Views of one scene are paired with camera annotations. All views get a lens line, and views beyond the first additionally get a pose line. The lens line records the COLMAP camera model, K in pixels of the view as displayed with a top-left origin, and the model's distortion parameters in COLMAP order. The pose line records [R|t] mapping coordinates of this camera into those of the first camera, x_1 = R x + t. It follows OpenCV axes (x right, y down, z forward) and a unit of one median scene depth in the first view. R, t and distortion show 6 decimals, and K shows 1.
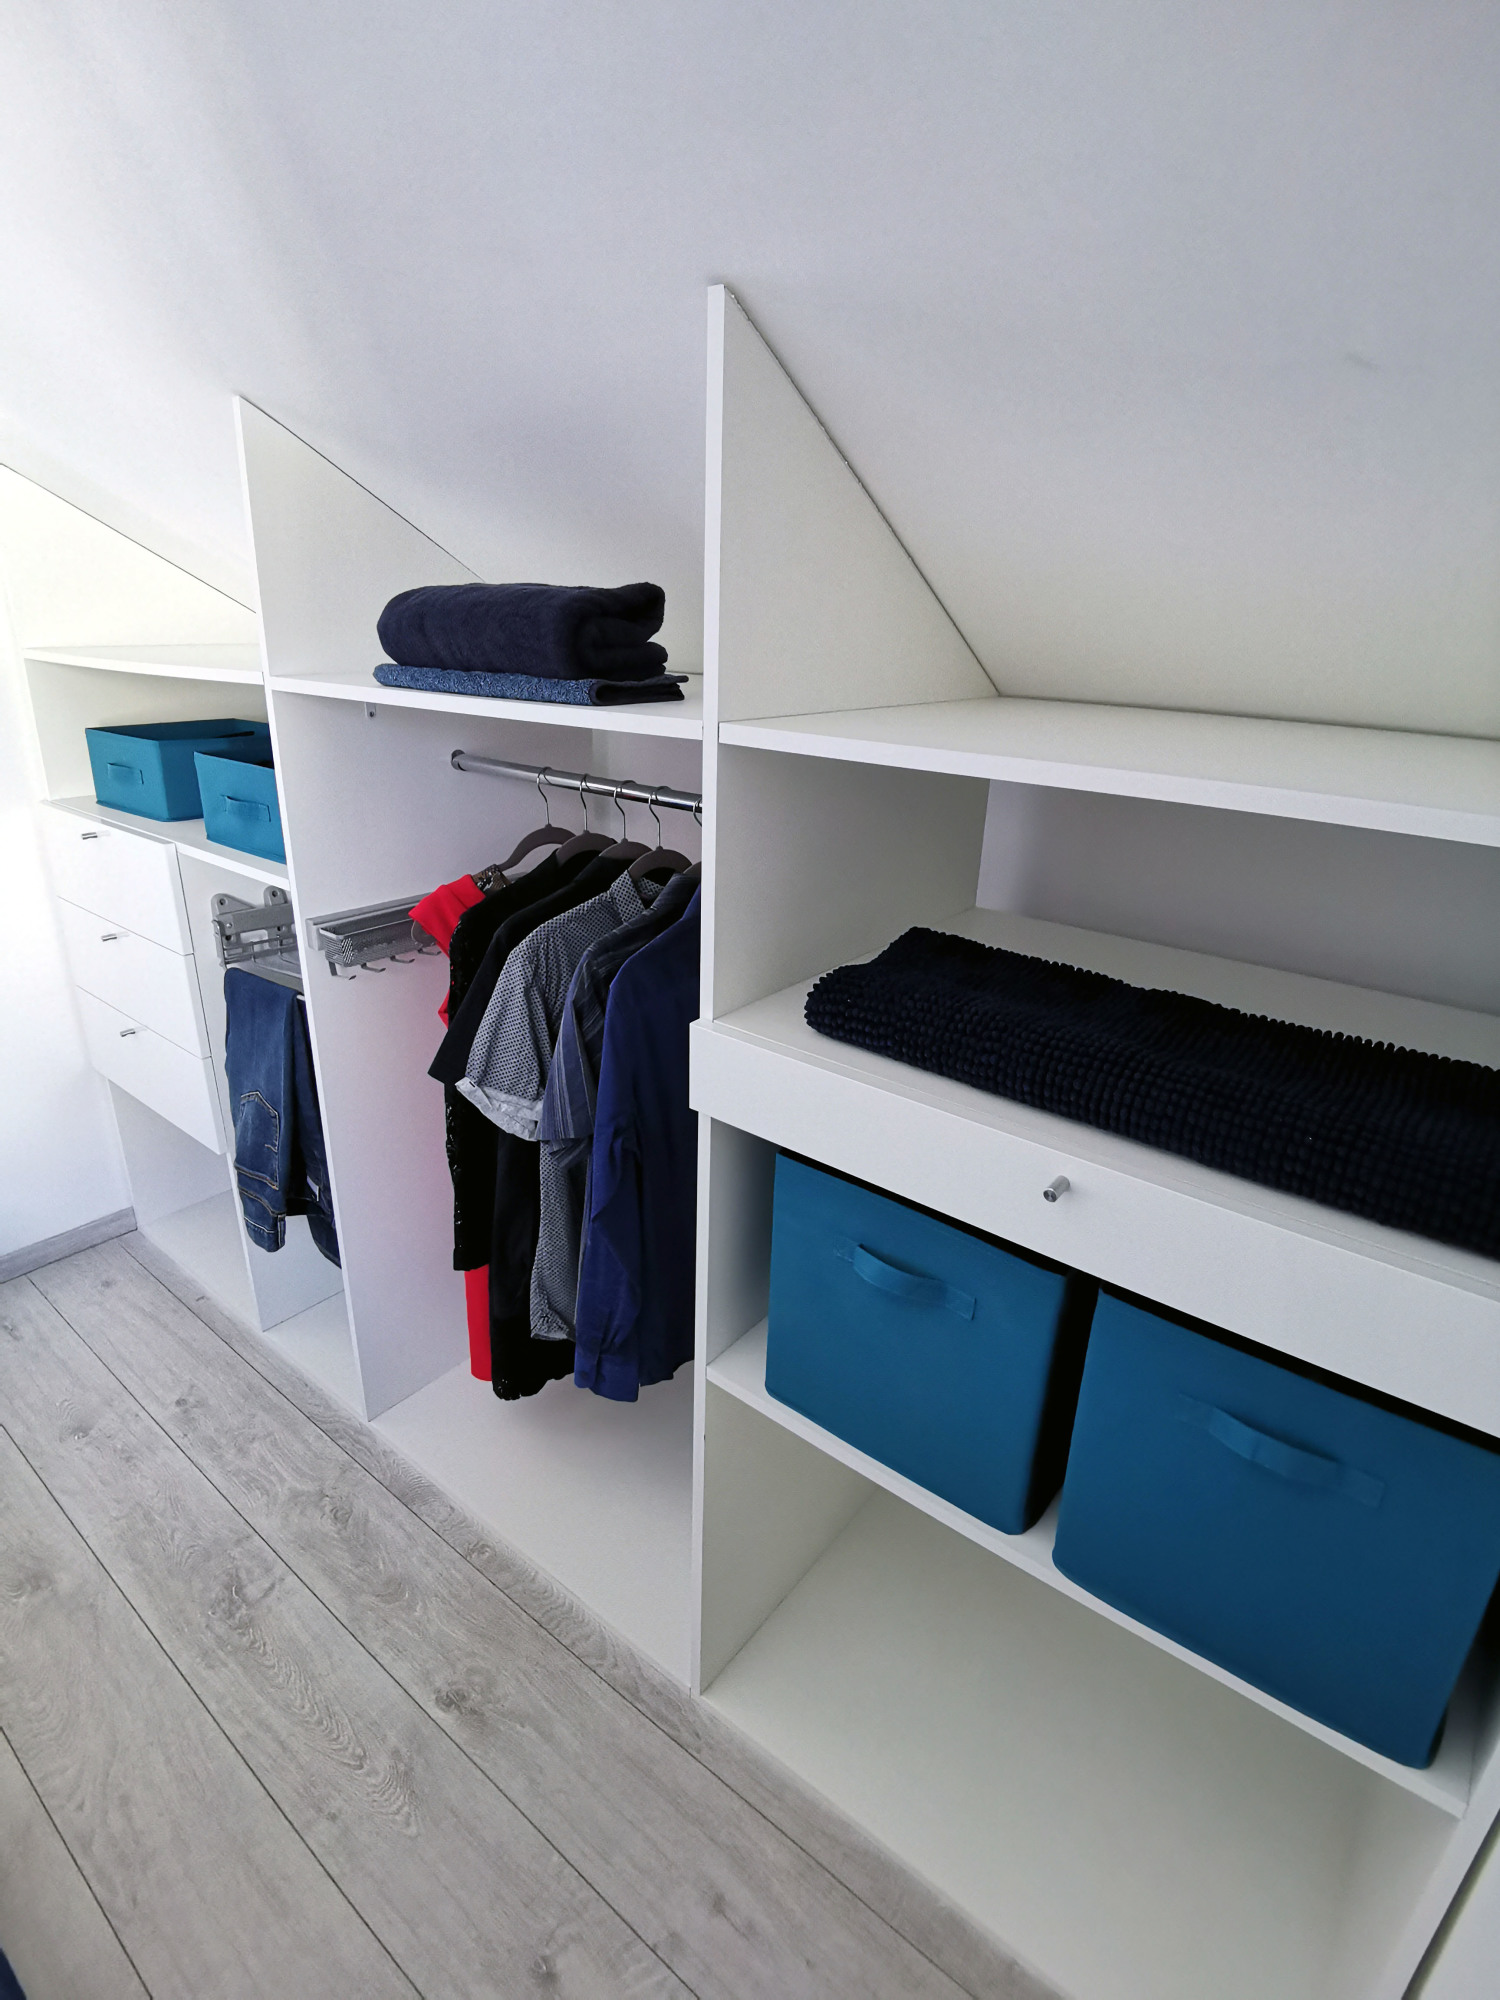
lens RADIAL K [[1009.8, 0, 742.1], [0, 1009.8, 996.5], [0, 0, 1]] dist [-0.023635, -0.000765]
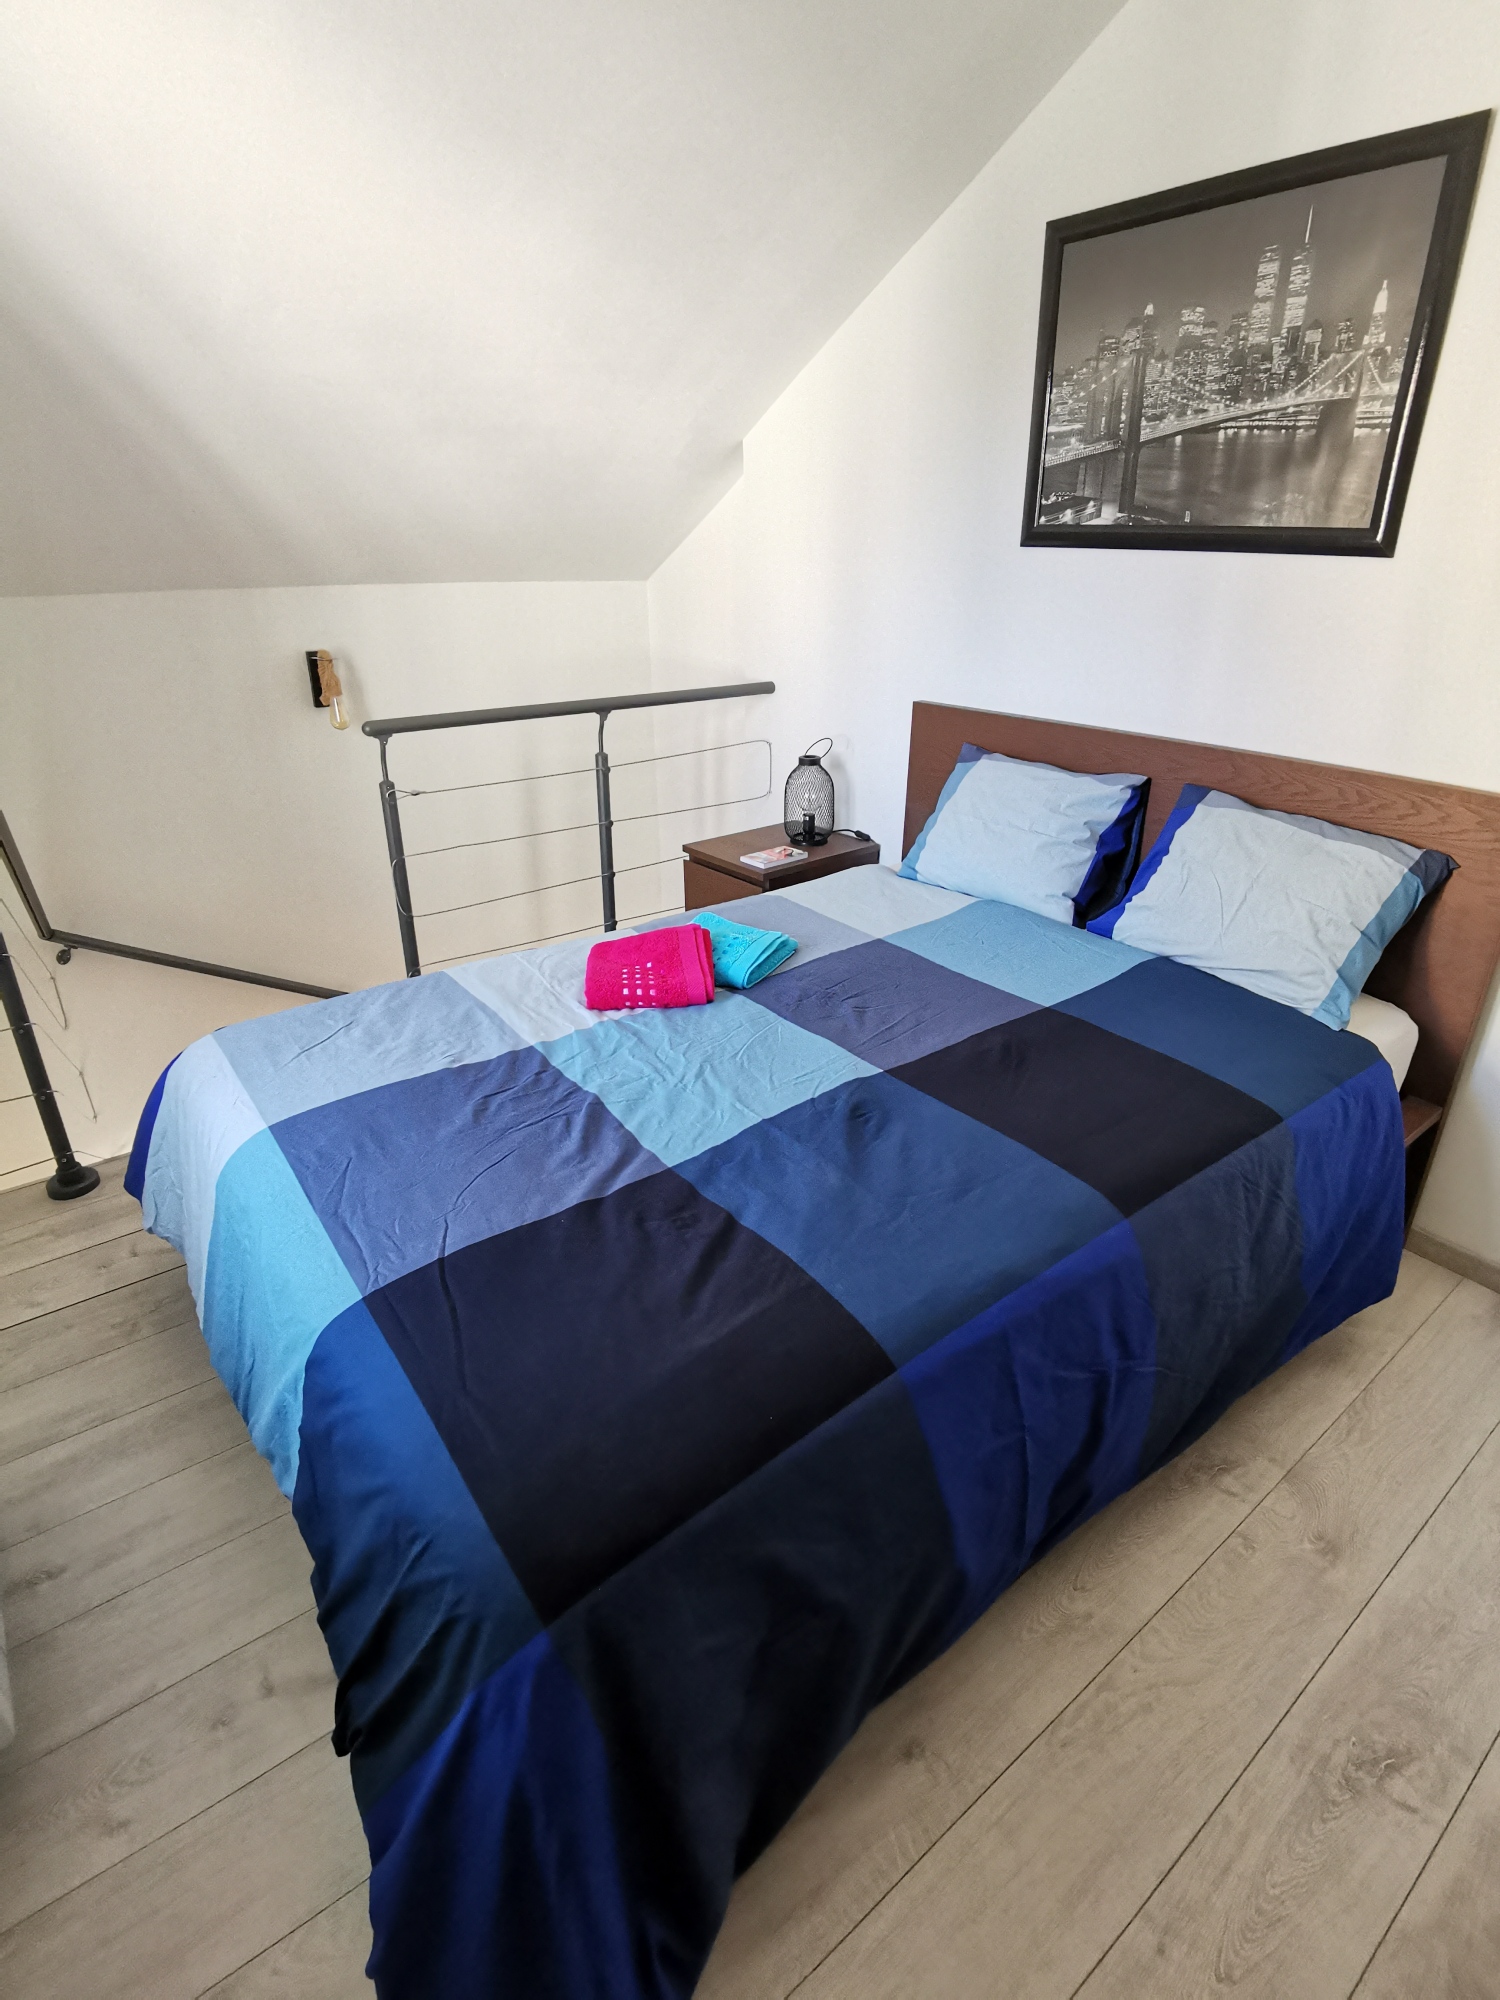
lens RADIAL K [[1009.8, 0, 743.9], [0, 1009.8, 1001.8], [0, 0, 1]] dist [-0.023635, -0.000765]
pose [[-0.241898, 0.384009, -0.891079, 0.118085], [-0.338336, 0.827333, 0.448384, -0.123685], [0.909403, 0.409948, -0.070206, 0.327860]]
